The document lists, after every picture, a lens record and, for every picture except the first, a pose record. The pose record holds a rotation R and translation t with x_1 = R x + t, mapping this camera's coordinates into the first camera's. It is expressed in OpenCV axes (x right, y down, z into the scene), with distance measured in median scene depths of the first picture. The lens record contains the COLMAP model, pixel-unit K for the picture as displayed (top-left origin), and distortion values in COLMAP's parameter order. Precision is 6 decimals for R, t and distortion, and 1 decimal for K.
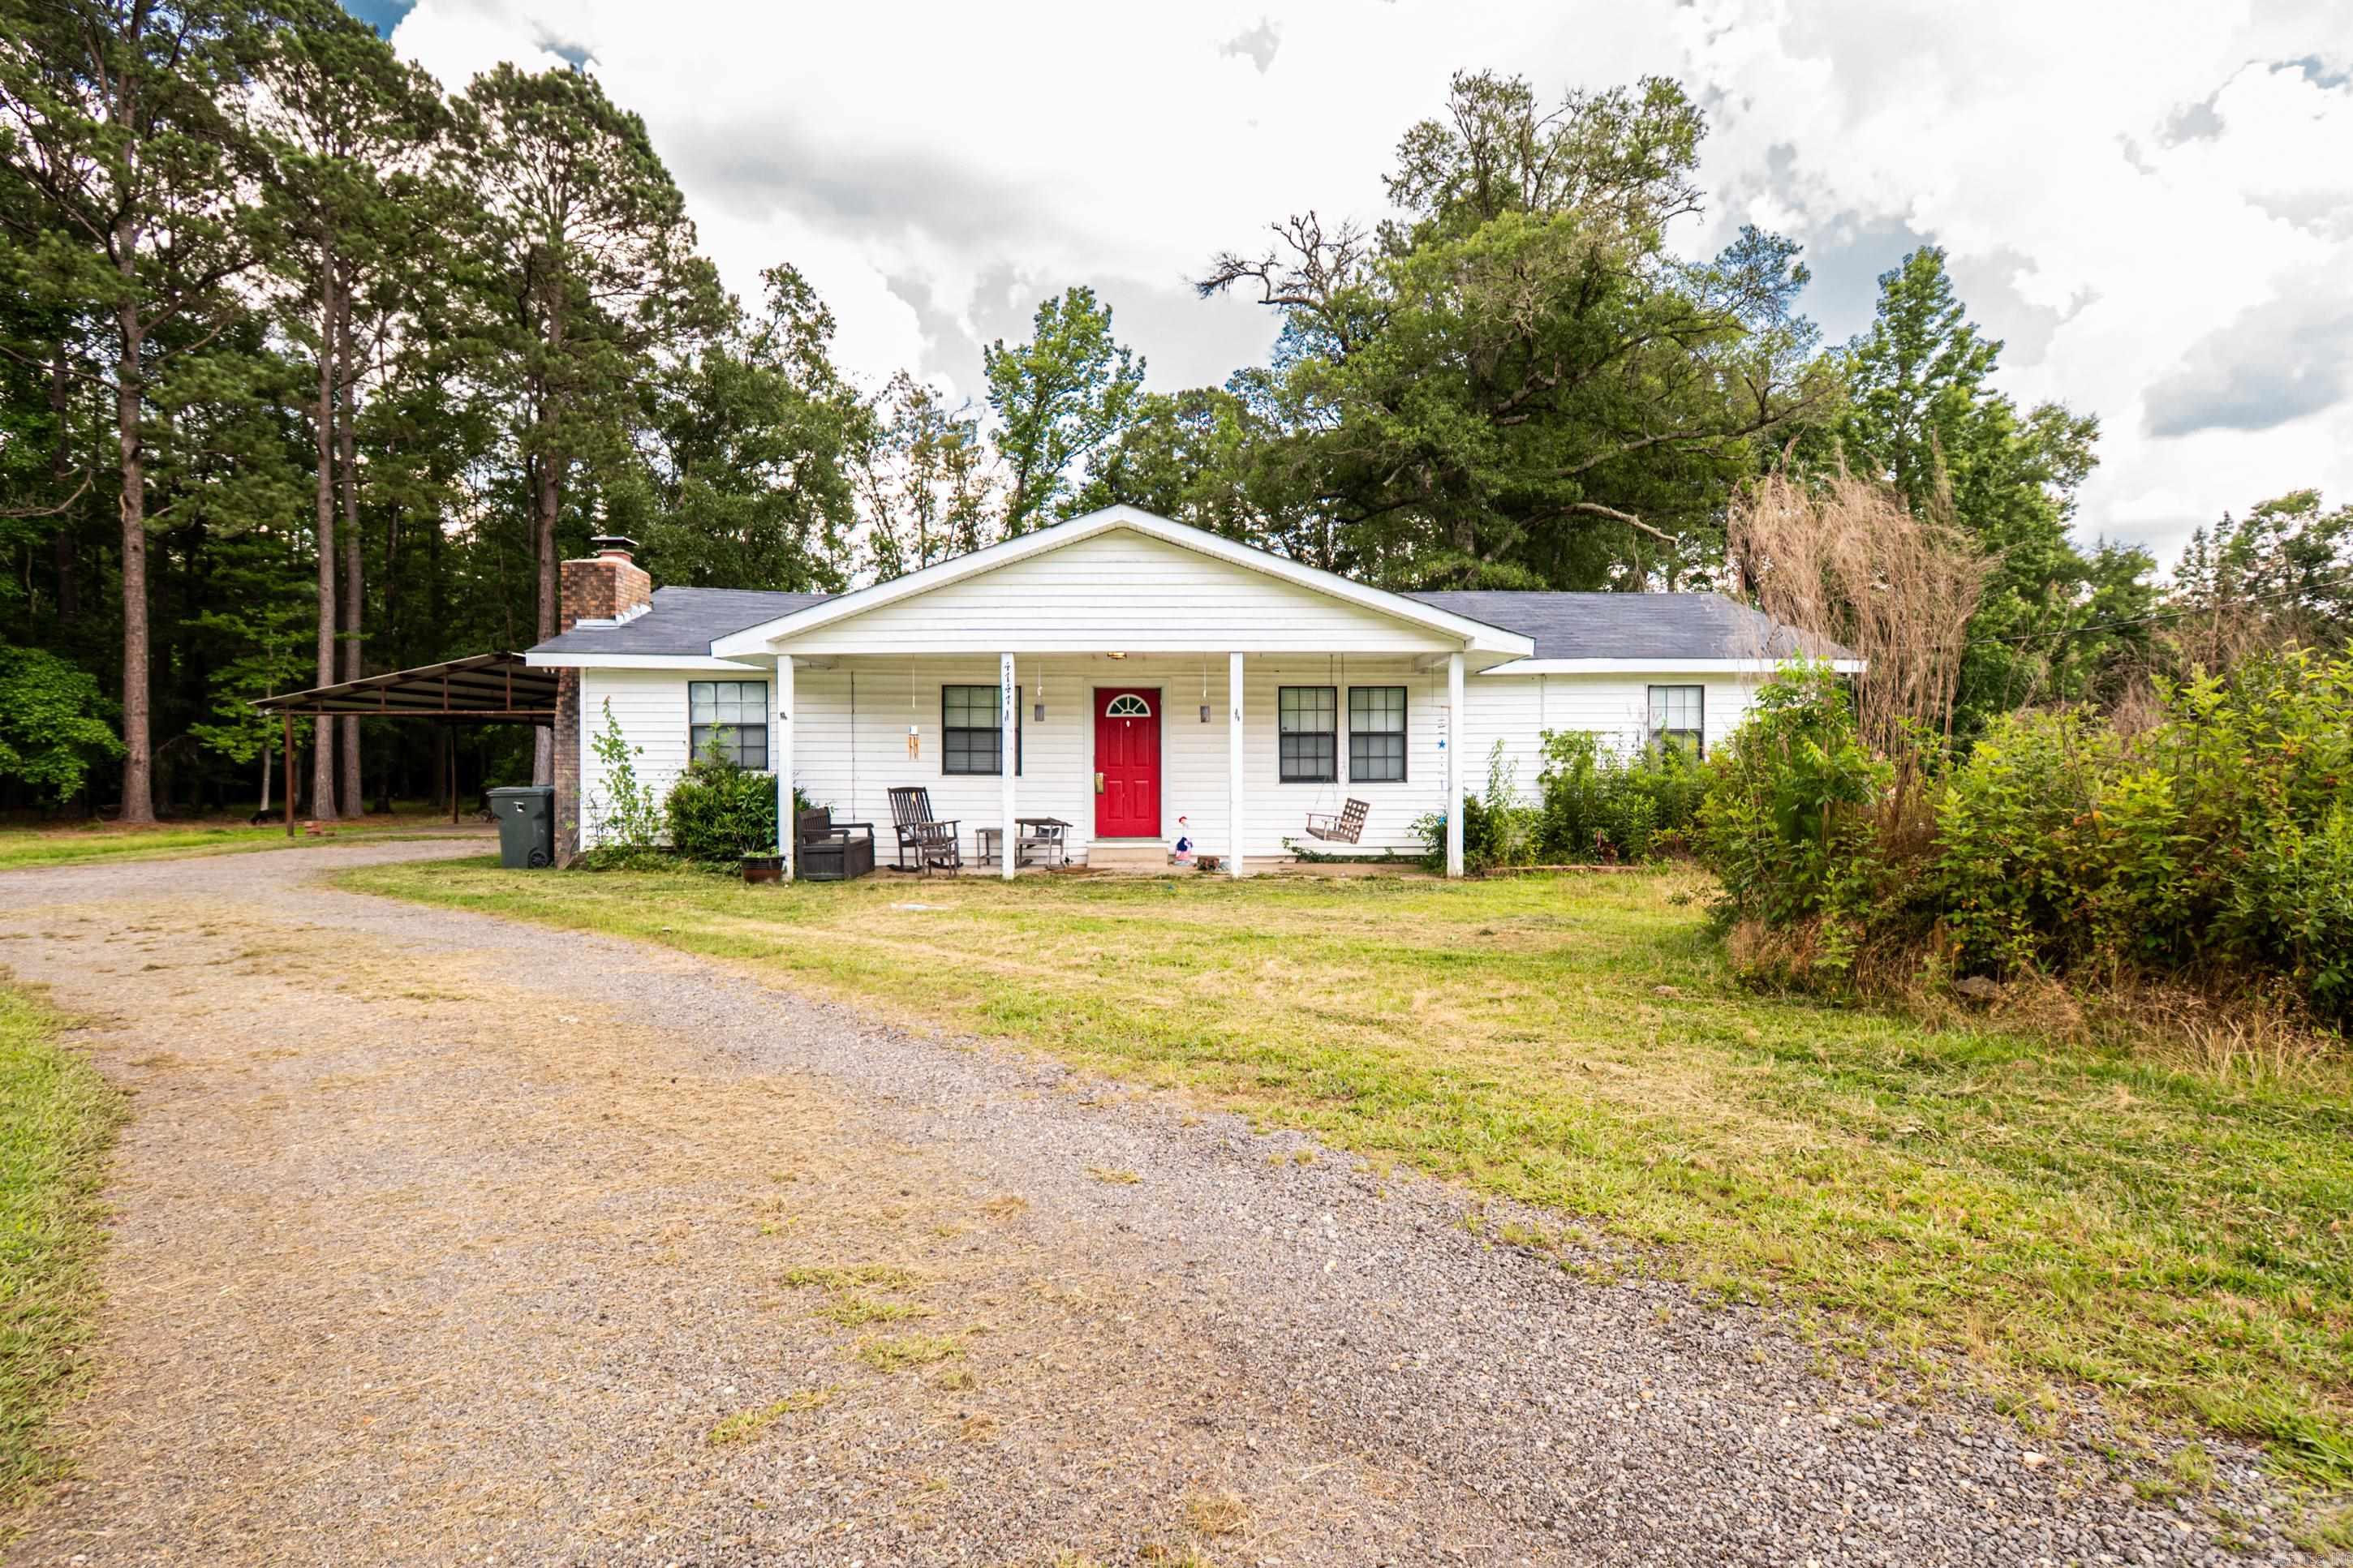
lens RADIAL K [[1212.0, 0, 1180.0], [0, 1212.0, 785.2], [0, 0, 1]] dist [-0.000654, -0.001286]
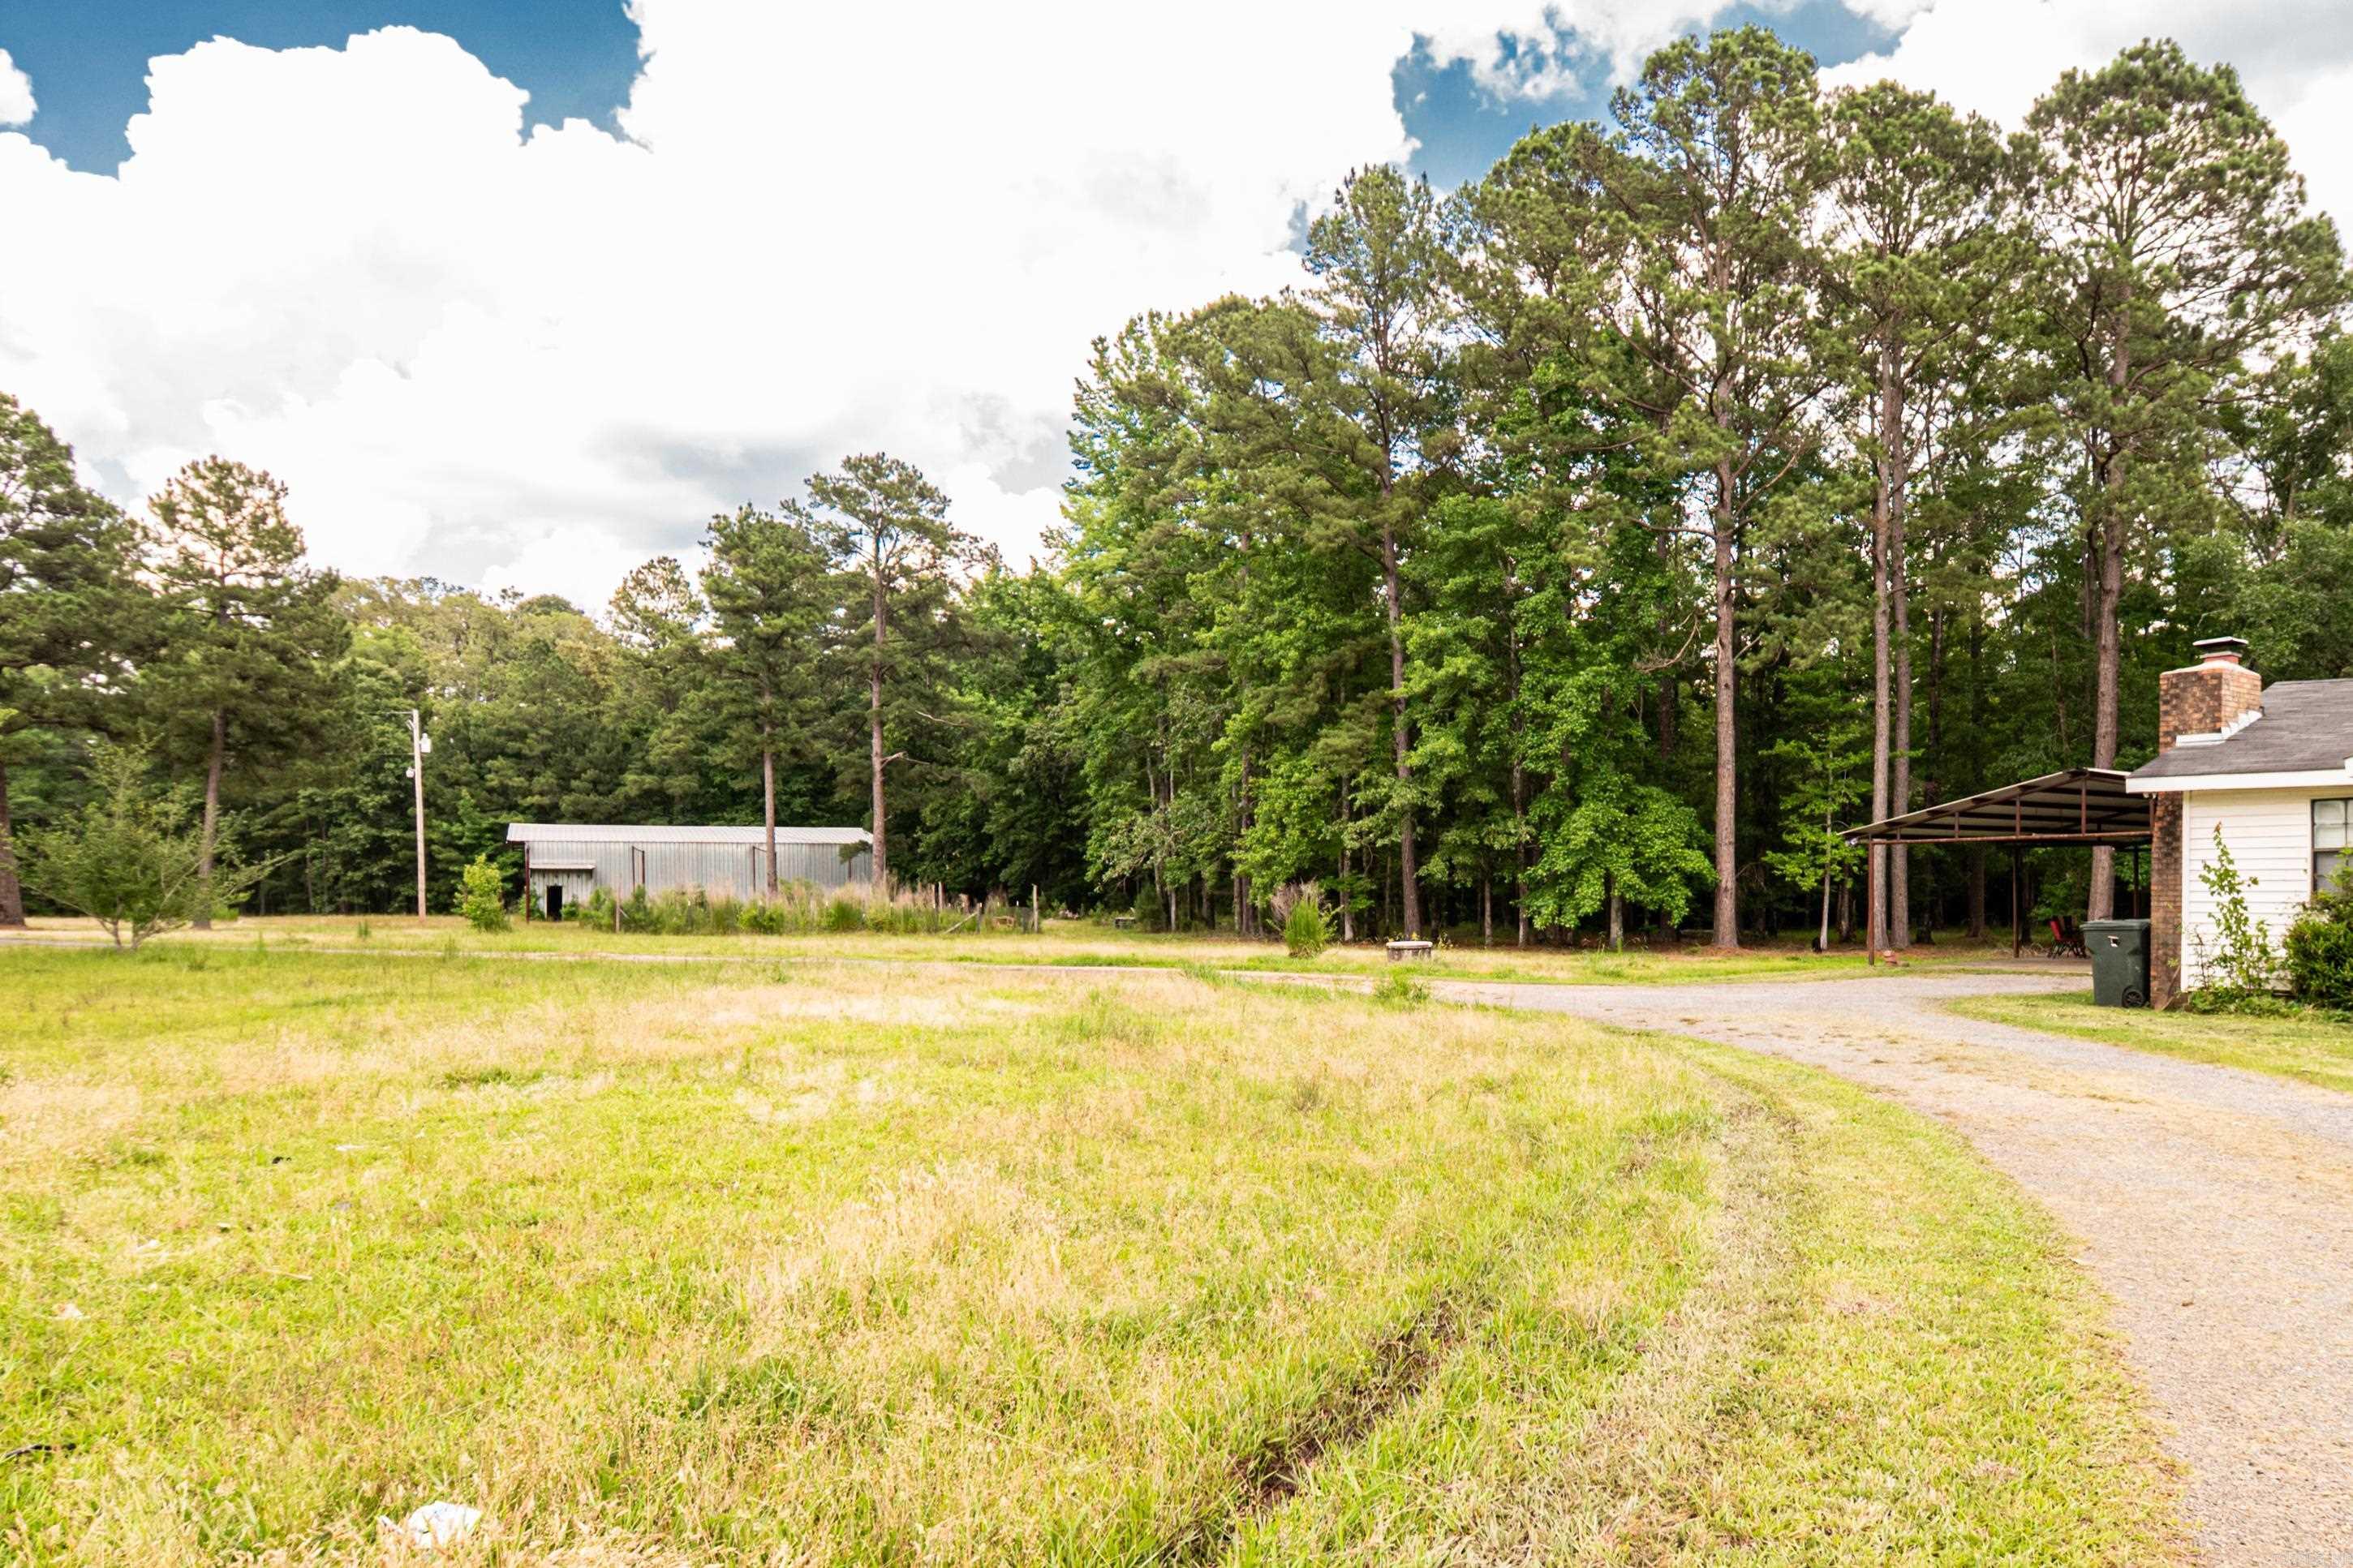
lens RADIAL K [[1754.8, 0, 1266.3], [0, 1754.8, 909.9], [0, 0, 1]] dist [0.000114, 0.000397]
pose [[0.623811, 0.007745, -0.781536, 0.076026], [-0.007383, 0.999965, 0.004016, -0.005043], [0.781540, 0.003265, 0.623847, -0.255649]]
